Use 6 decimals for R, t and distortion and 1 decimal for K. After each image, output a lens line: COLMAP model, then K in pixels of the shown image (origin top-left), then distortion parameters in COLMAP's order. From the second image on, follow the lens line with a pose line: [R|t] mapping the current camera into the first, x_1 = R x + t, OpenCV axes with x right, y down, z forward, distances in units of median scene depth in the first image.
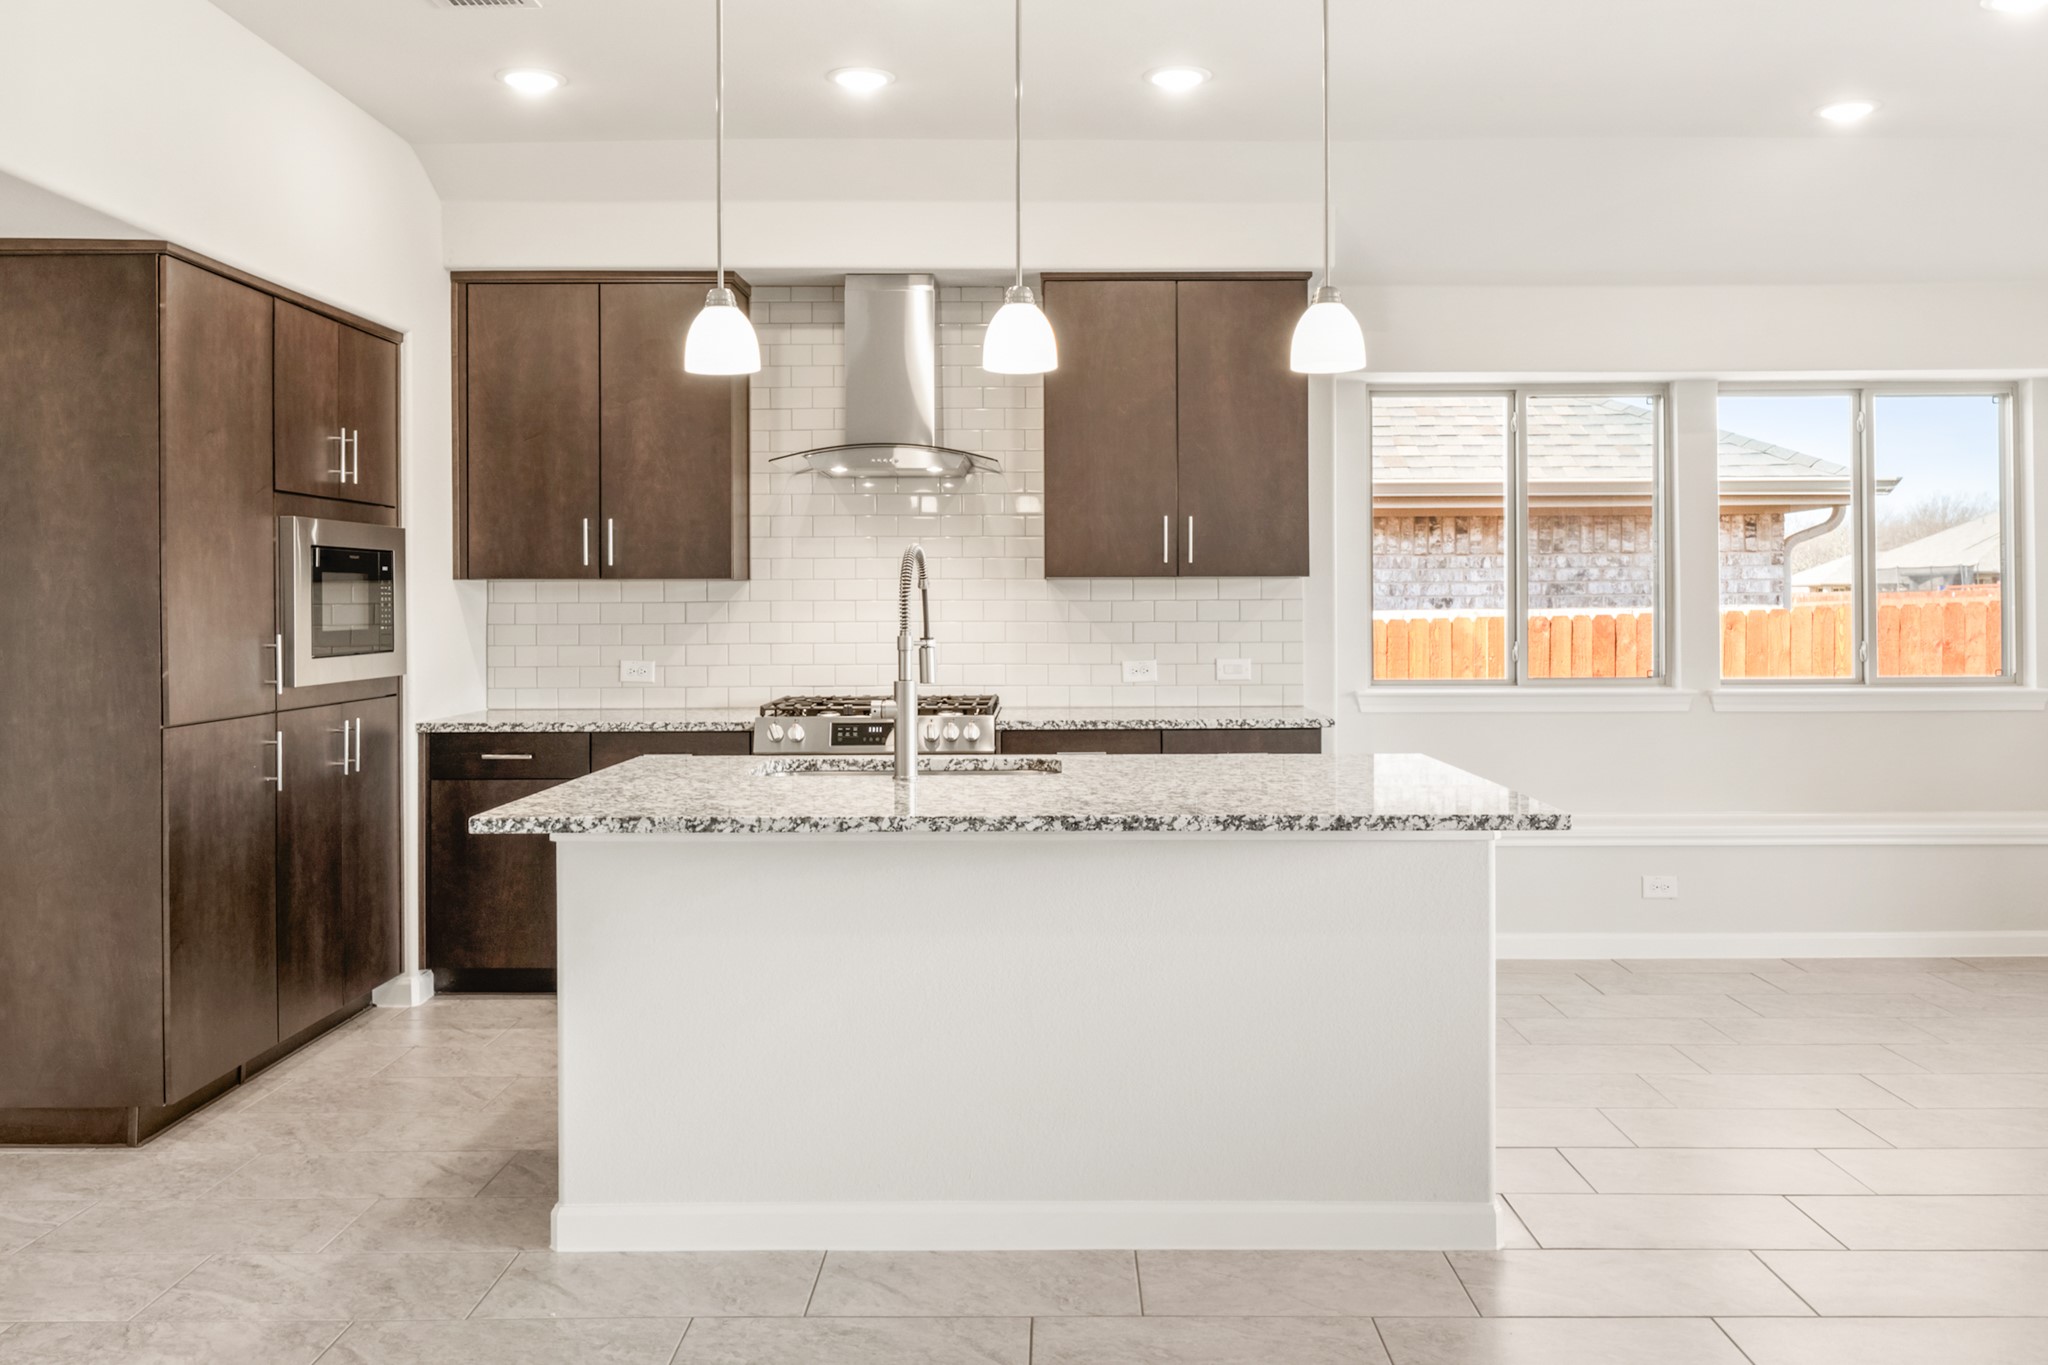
lens RADIAL K [[1649.1, 0, 1040.6], [0, 1649.1, 592.2], [0, 0, 1]] dist [-0.017340, 0.016324]
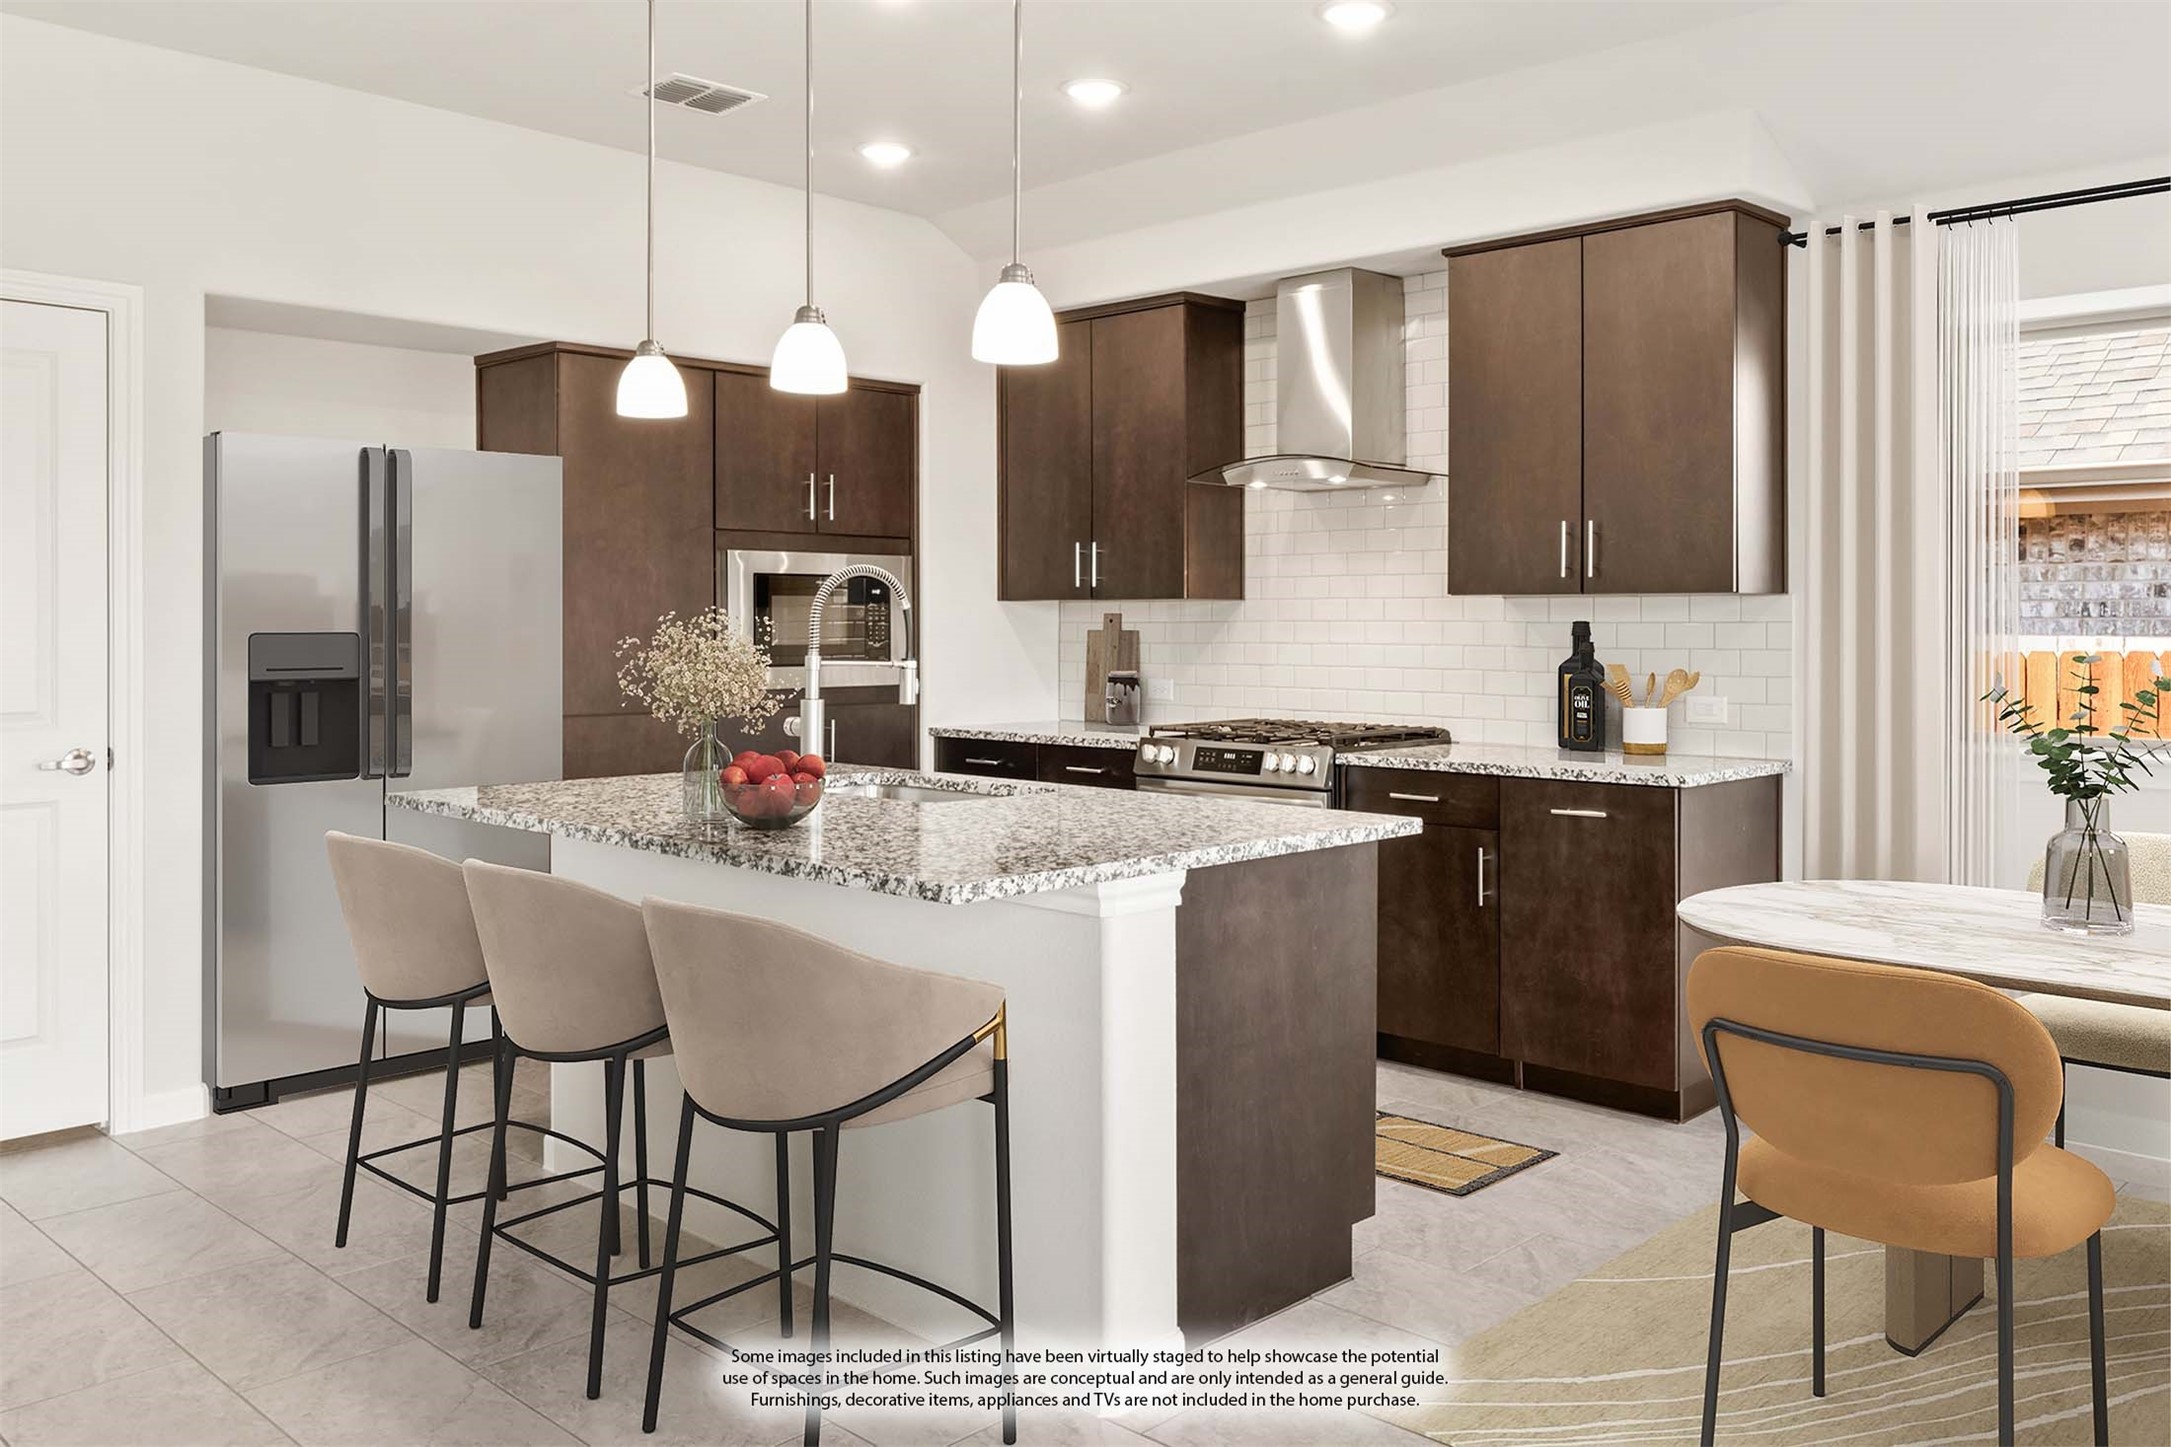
lens RADIAL K [[1691.8, 0, 1136.8], [0, 1691.8, 617.4], [0, 0, 1]] dist [0.008958, -0.018907]
pose [[0.728726, 0.003792, -0.684795, 0.528350], [-0.000448, 0.999987, 0.005061, -0.002098], [0.684806, -0.003381, 0.728718, 0.244776]]
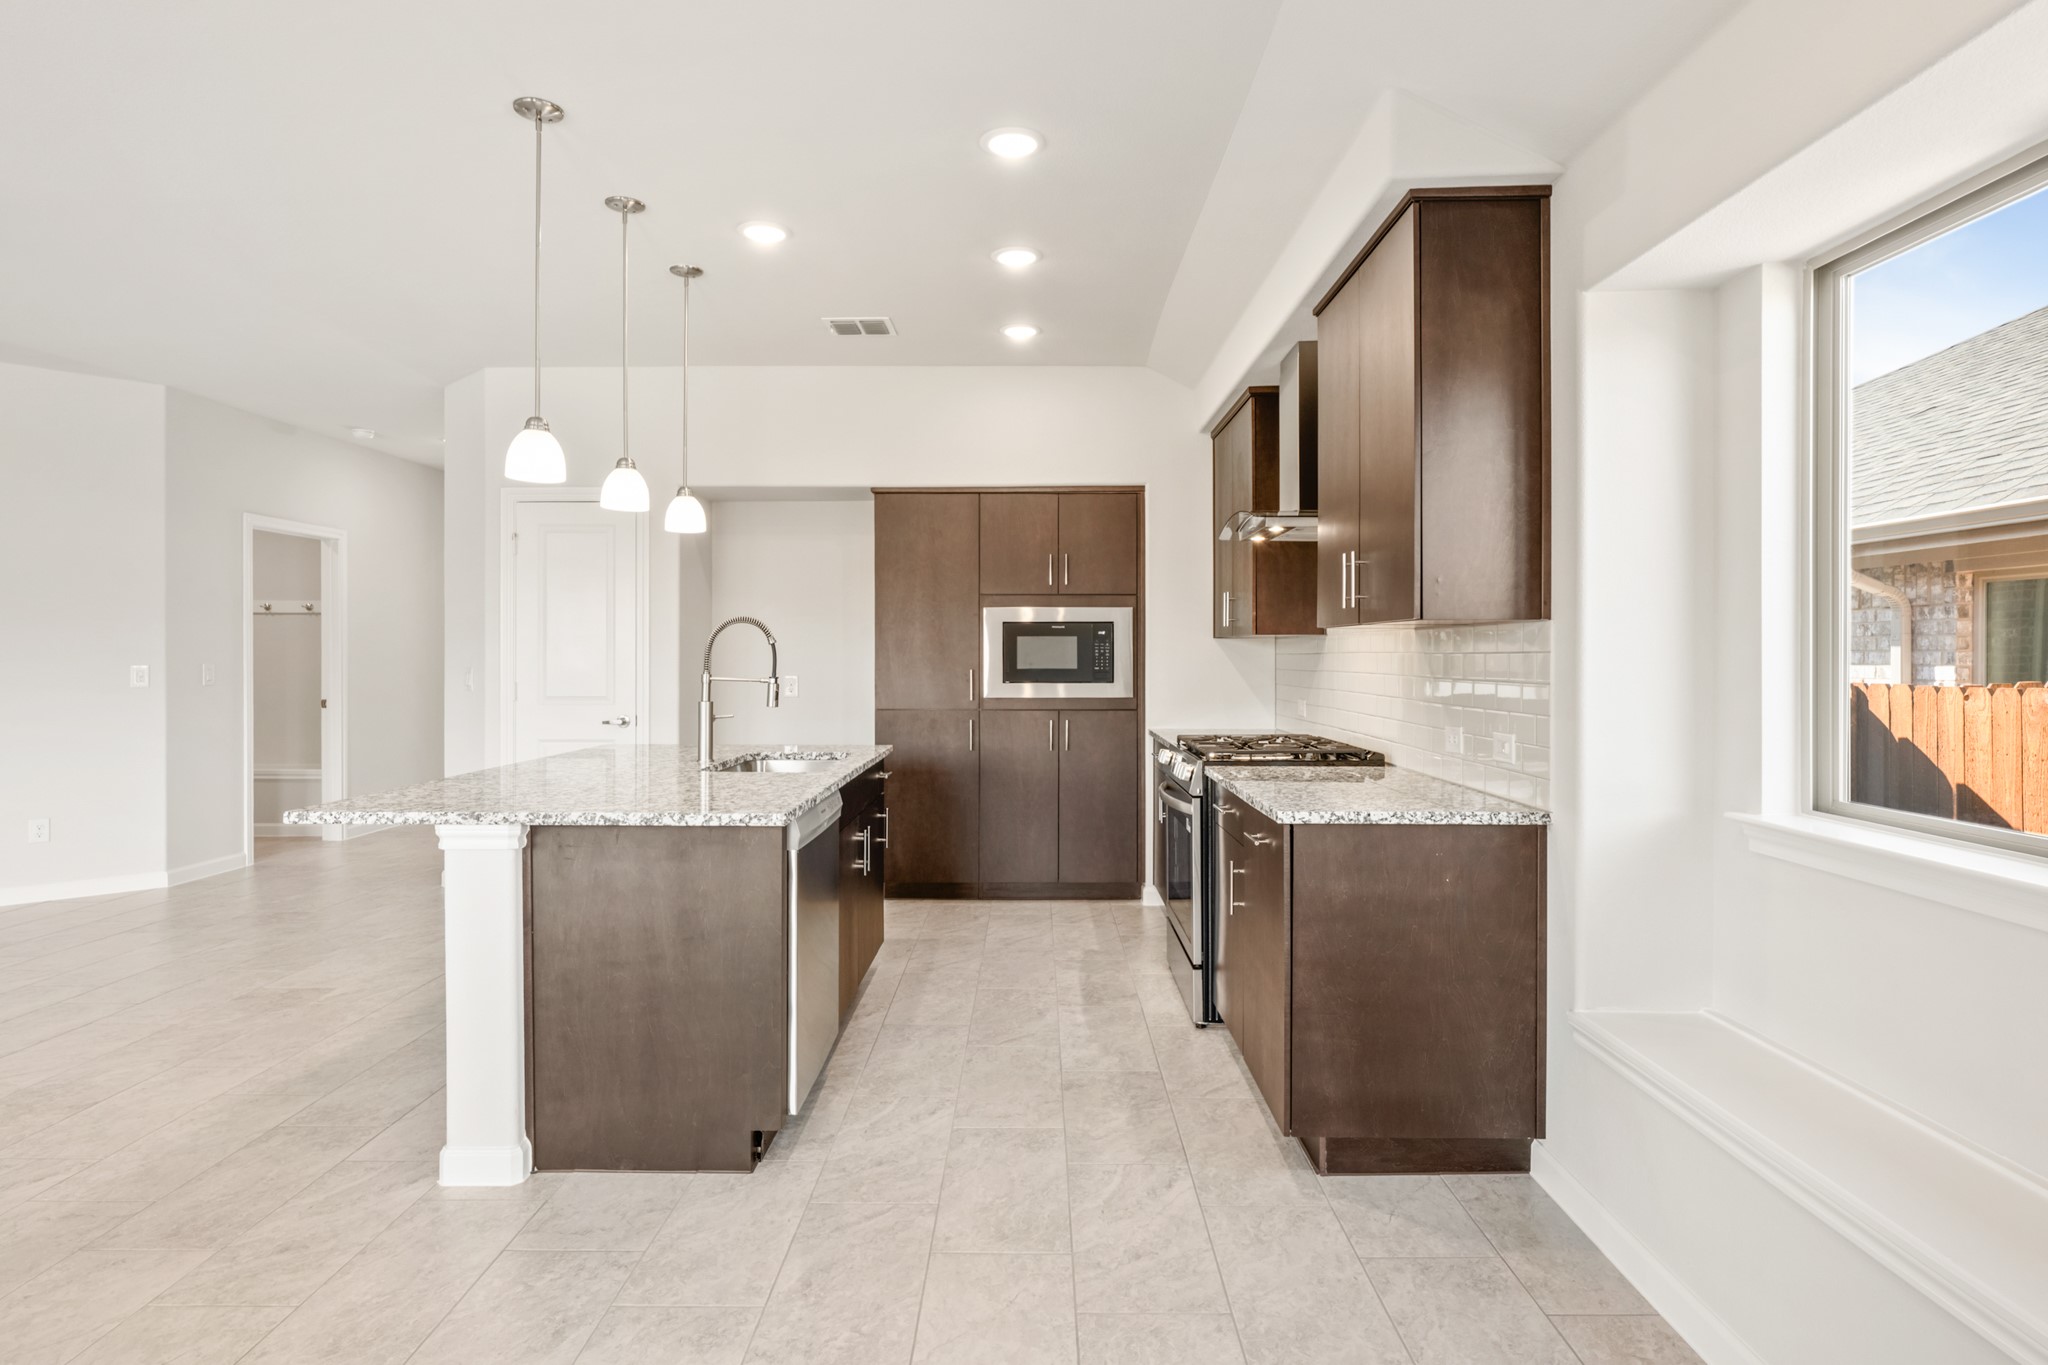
lens RADIAL K [[1108.0, 0, 1052.0], [0, 1108.0, 679.9], [0, 0, 1]] dist [0.002444, -0.000936]
pose [[0.013714, 0.025312, -0.999586, 0.678808], [0.008013, 0.999645, 0.025424, 0.003873], [0.999874, -0.008359, 0.013507, 0.888229]]
